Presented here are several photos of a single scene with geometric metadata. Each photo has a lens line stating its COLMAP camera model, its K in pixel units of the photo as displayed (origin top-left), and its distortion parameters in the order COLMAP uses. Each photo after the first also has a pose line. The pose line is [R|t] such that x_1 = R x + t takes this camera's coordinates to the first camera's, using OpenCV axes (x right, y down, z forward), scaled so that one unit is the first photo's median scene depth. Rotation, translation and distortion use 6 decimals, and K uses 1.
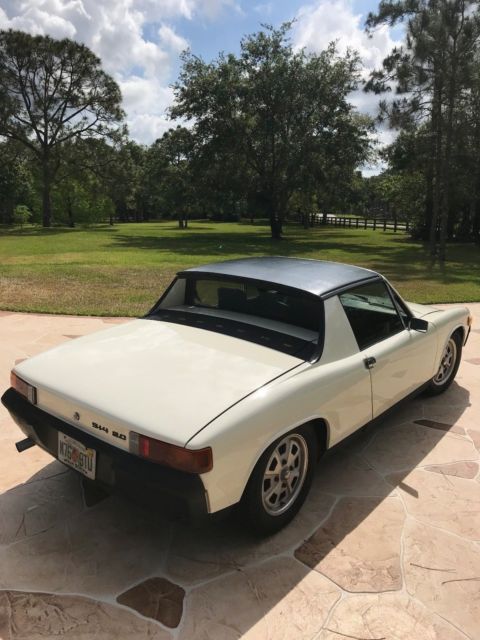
lens RADIAL K [[504.6, 0, 239.7], [0, 504.6, 306.7], [0, 0, 1]] dist [0.183054, -0.231349]
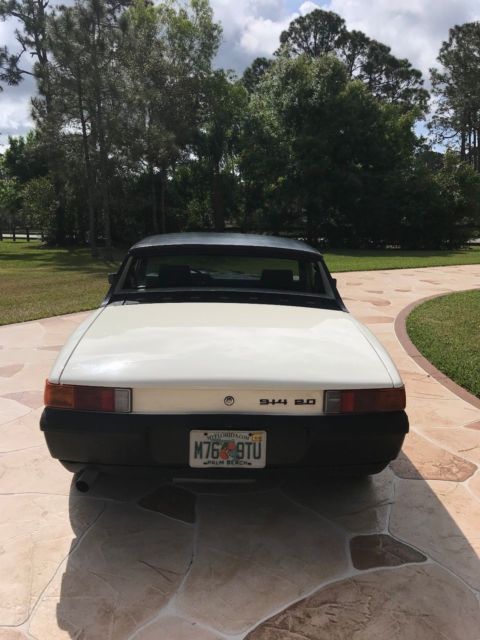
lens RADIAL K [[525.6, 0, 241.3], [0, 525.6, 316.0], [0, 0, 1]] dist [0.043409, -0.072981]
pose [[0.761757, -0.142013, 0.632107, -0.838853], [0.145206, 0.988282, 0.047045, 0.047553], [-0.631381, 0.055949, 0.773452, 0.359523]]
